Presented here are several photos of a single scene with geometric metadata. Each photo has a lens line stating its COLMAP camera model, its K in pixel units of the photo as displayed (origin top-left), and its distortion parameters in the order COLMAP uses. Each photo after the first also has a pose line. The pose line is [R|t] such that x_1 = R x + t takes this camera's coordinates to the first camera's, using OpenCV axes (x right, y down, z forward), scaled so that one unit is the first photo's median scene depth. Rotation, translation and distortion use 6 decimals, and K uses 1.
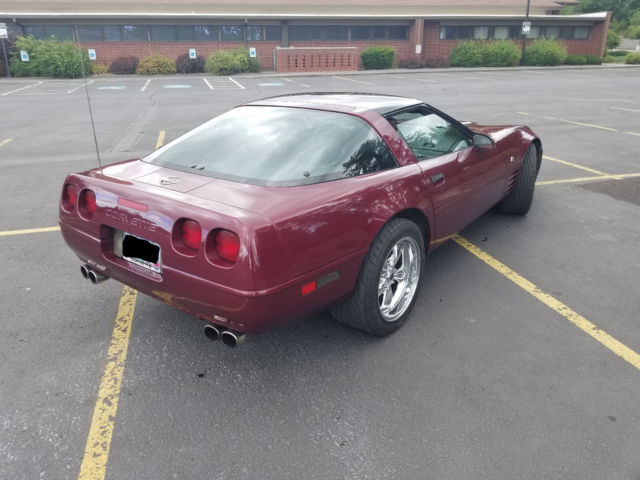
lens RADIAL K [[495.0, 0, 309.3], [0, 495.0, 240.0], [0, 0, 1]] dist [0.001529, -0.030512]
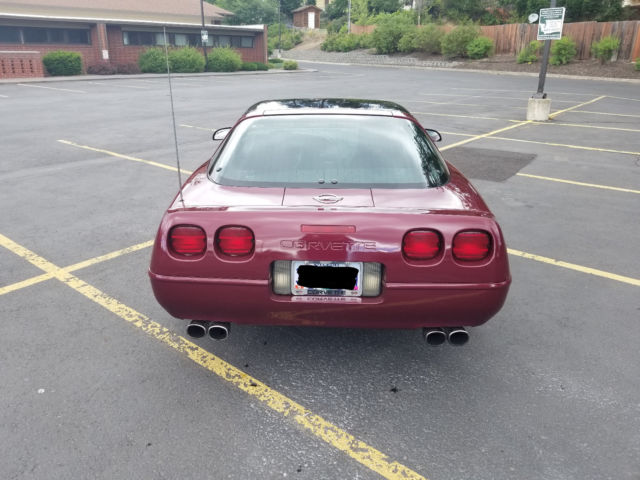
lens RADIAL K [[495.0, 0, 309.3], [0, 495.0, 240.0], [0, 0, 1]] dist [0.001529, -0.030512]
pose [[0.807863, -0.185141, 0.559536, -0.058526], [0.191021, 0.980382, 0.048594, -0.006733], [-0.557556, 0.067626, 0.827380, 0.018237]]
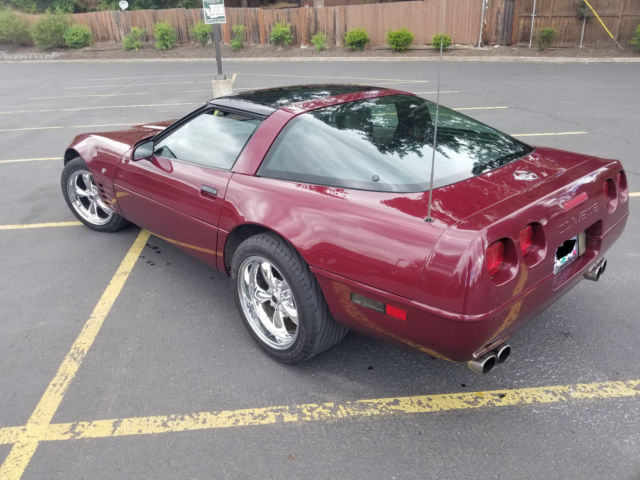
lens RADIAL K [[492.2, 0, 319.4], [0, 492.2, 231.4], [0, 0, 1]] dist [-0.005388, -0.008787]
pose [[0.168553, -0.351200, 0.921004, -0.083908], [0.377984, 0.885972, 0.268667, -0.028990], [-0.910339, 0.302841, 0.282081, 0.077728]]
